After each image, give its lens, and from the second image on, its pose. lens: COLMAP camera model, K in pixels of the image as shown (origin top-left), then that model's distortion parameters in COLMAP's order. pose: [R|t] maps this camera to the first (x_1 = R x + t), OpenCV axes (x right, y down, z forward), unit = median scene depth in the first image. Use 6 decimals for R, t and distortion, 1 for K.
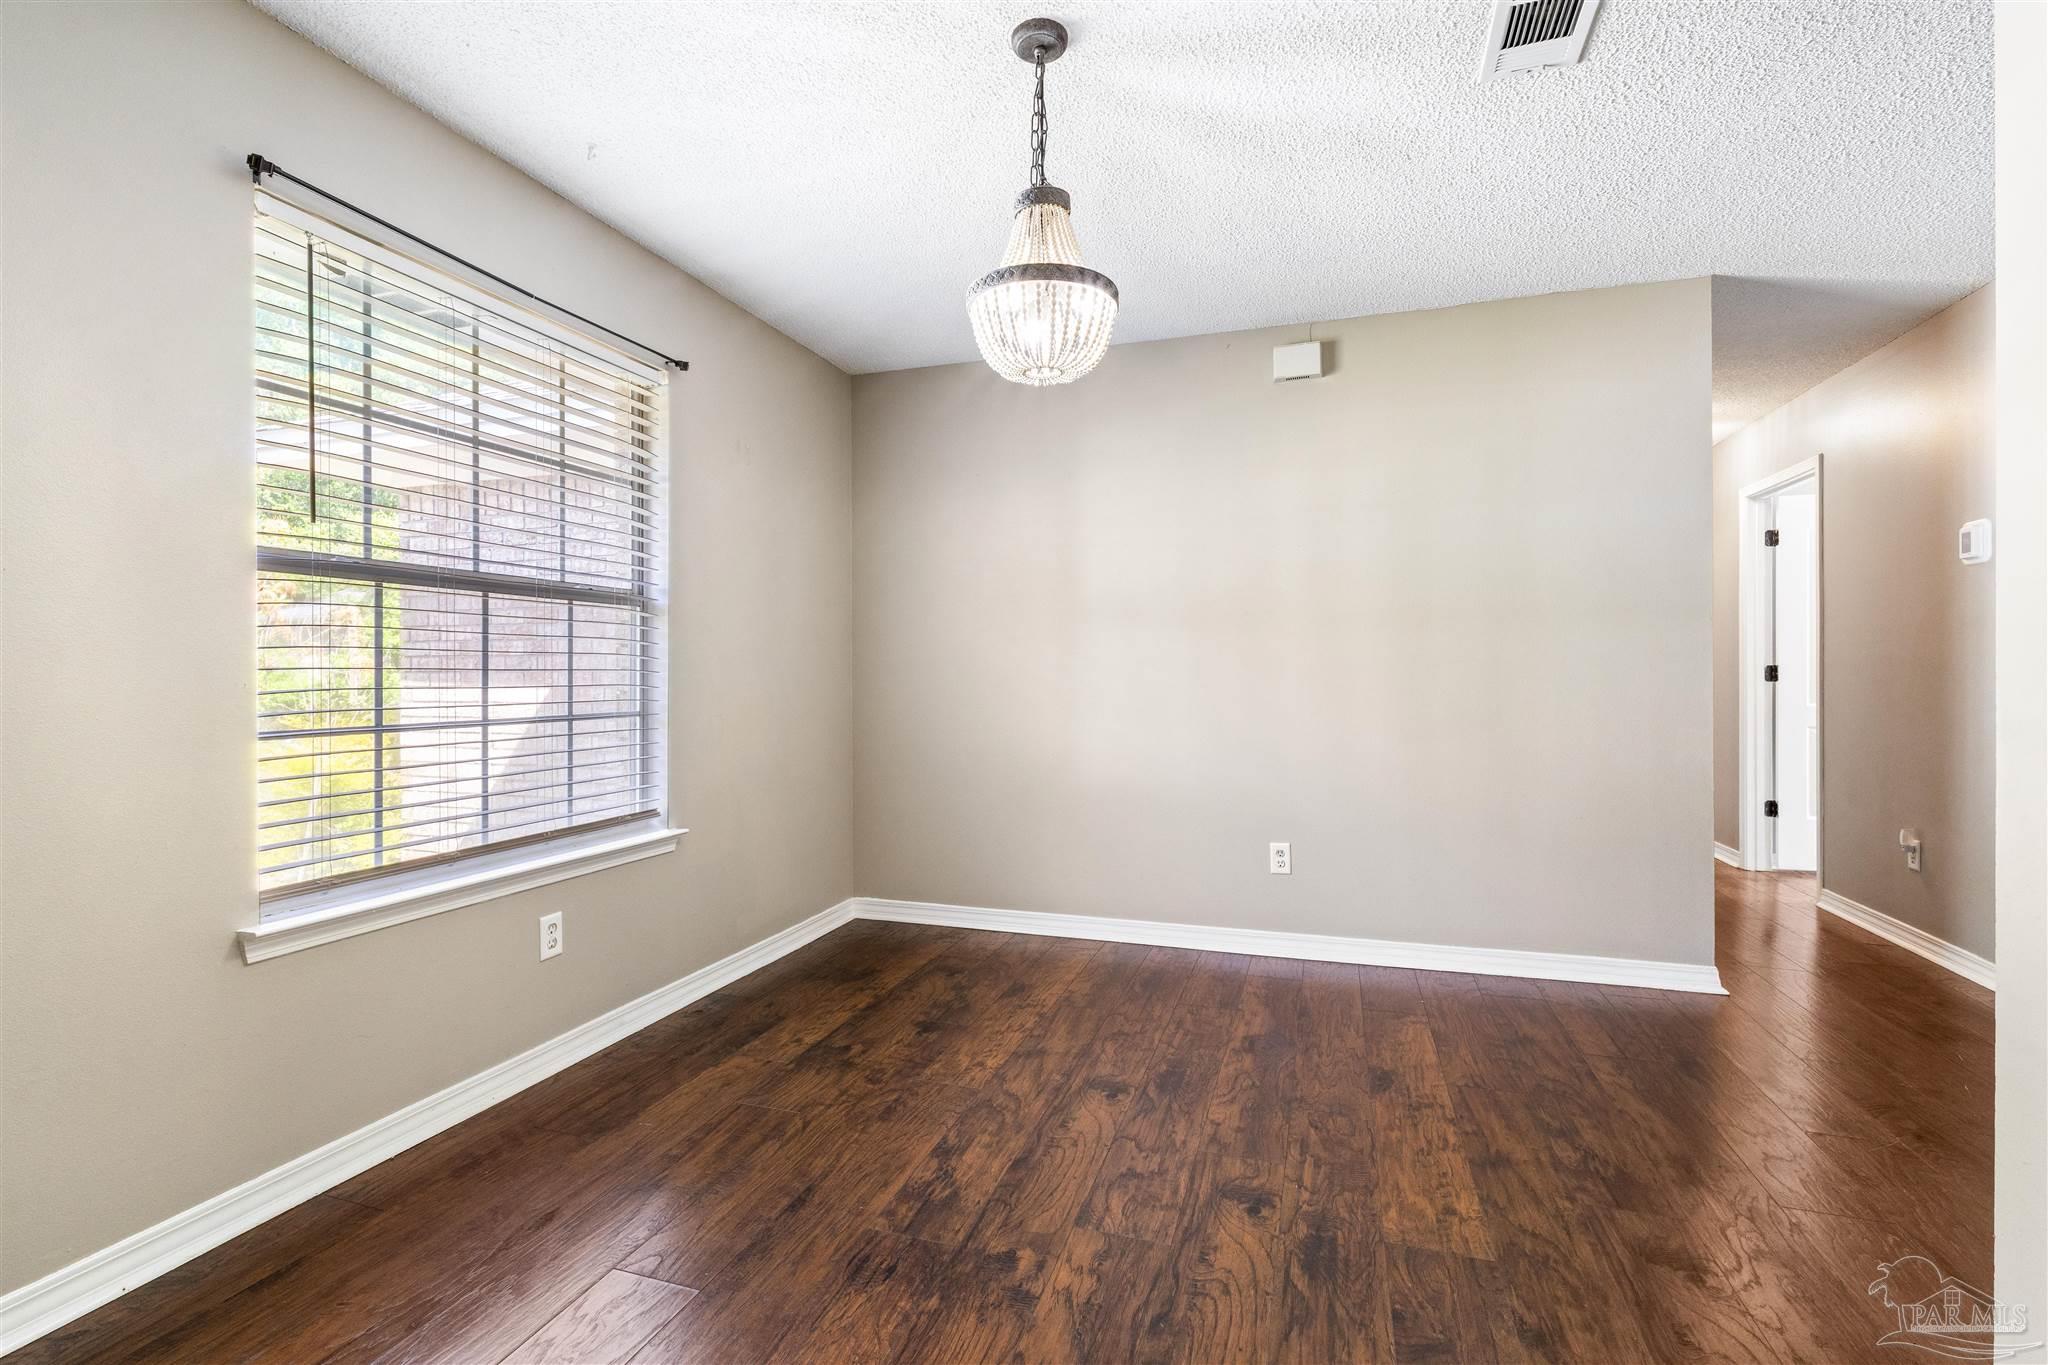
lens RADIAL K [[914.6, 0, 1024.0], [0, 914.6, 682.5], [0, 0, 1]] dist [-0.000817, -0.000149]
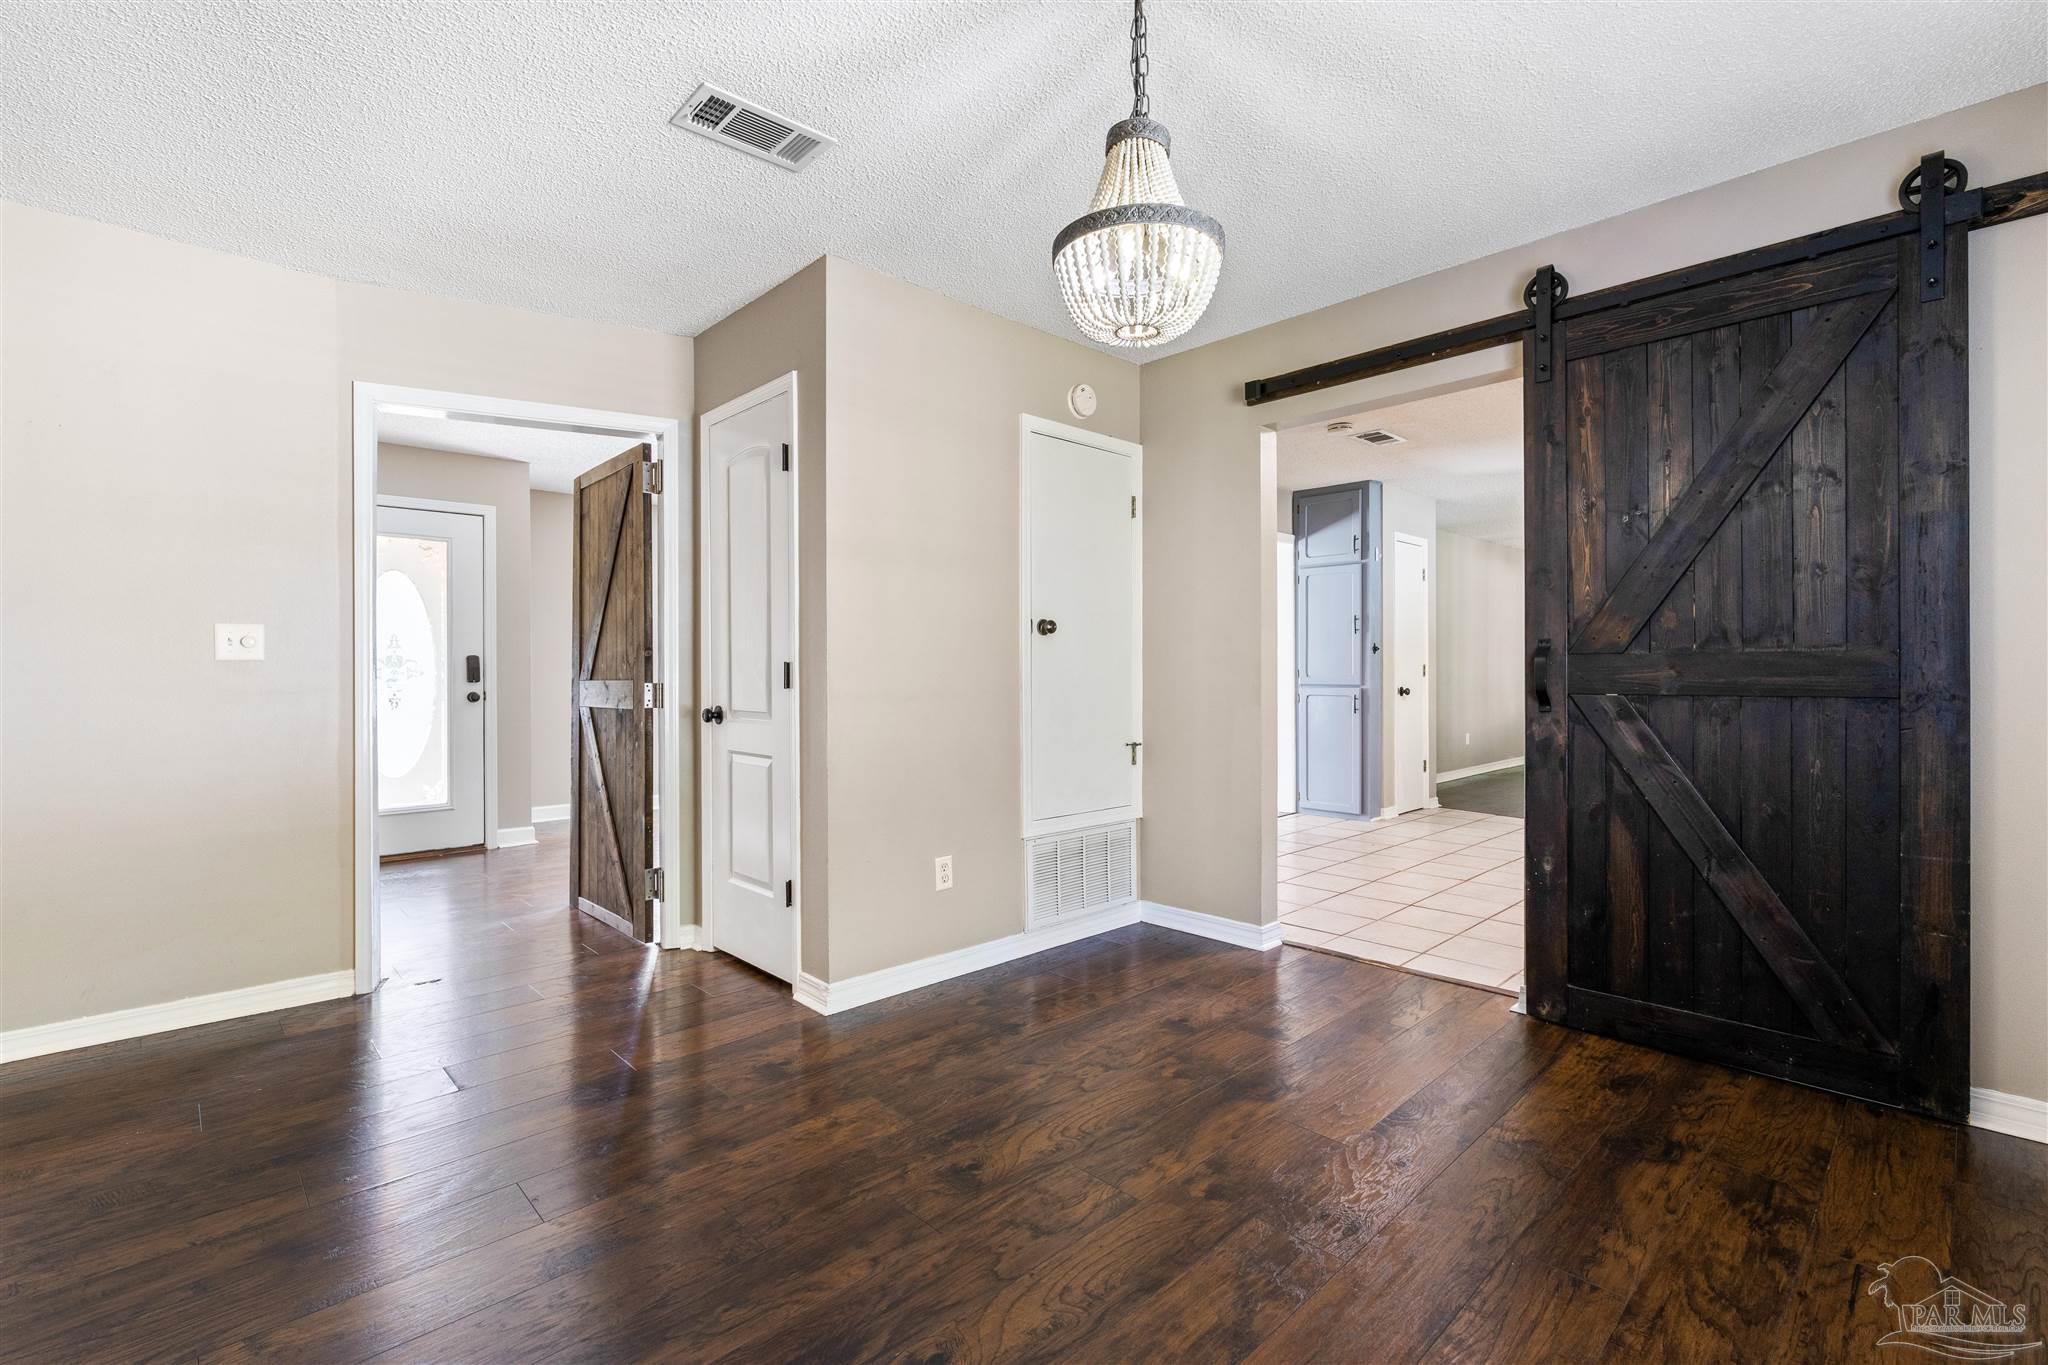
lens RADIAL K [[914.6, 0, 1024.0], [0, 914.6, 682.5], [0, 0, 1]] dist [-0.000817, -0.000149]
pose [[-0.884851, -0.003767, 0.465858, -0.300706], [0.008949, 0.999645, 0.025079, -0.023599], [-0.465788, 0.026360, -0.884504, 1.892103]]
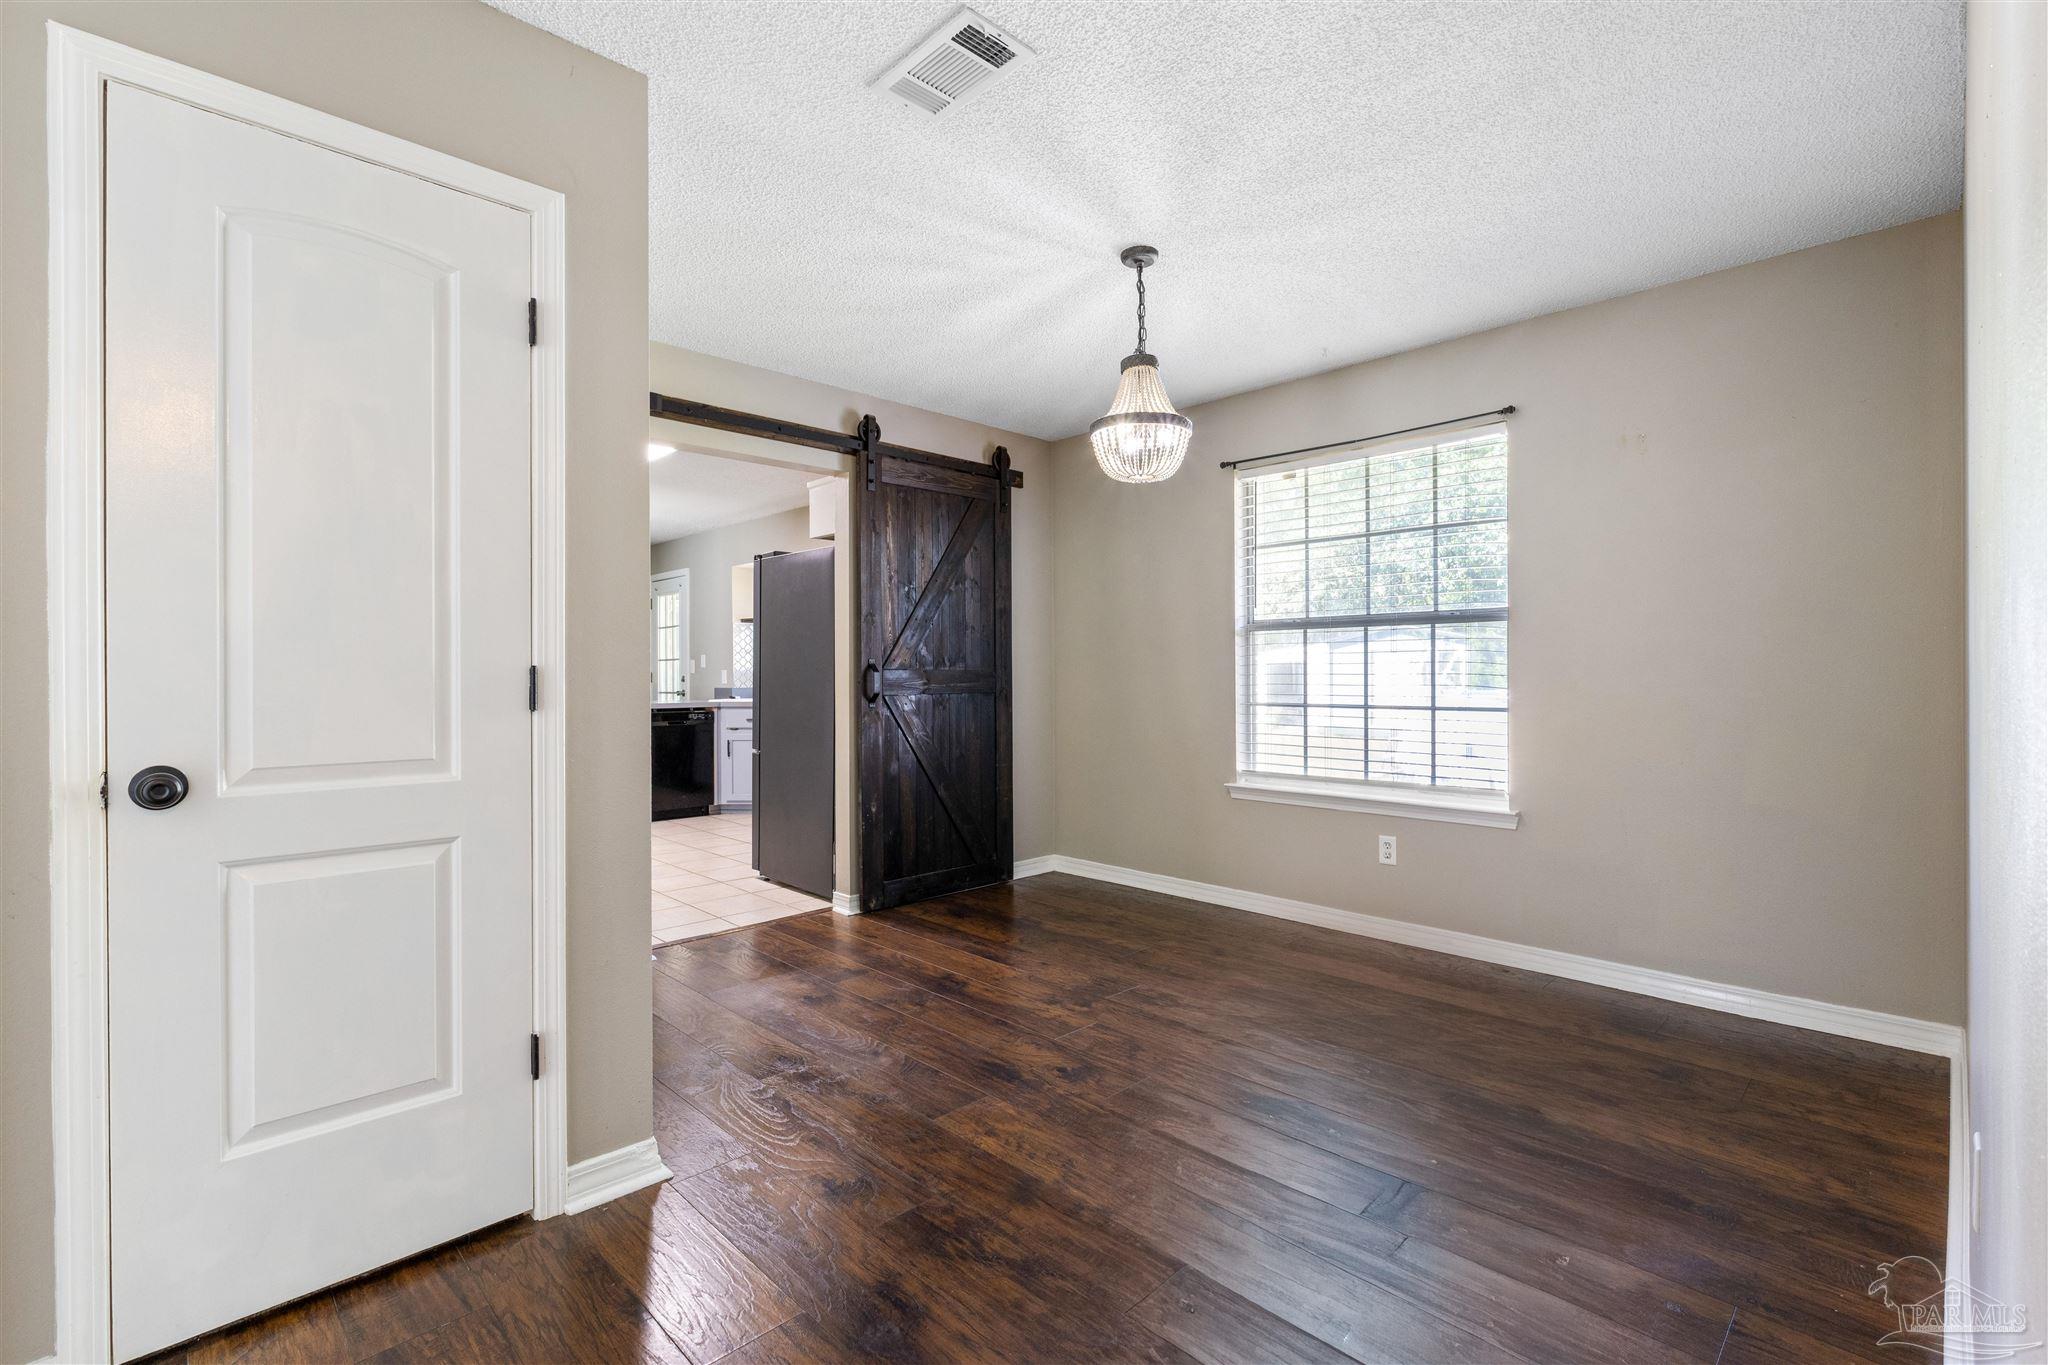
lens RADIAL K [[911.6, 0, 1024.0], [0, 911.6, 682.5], [0, 0, 1]] dist [-0.001740, -0.000140]
pose [[-0.459093, 0.008229, -0.888350, 1.469808], [-0.004061, 0.999927, 0.011362, -0.019729], [0.888379, 0.008824, -0.459026, 1.553138]]
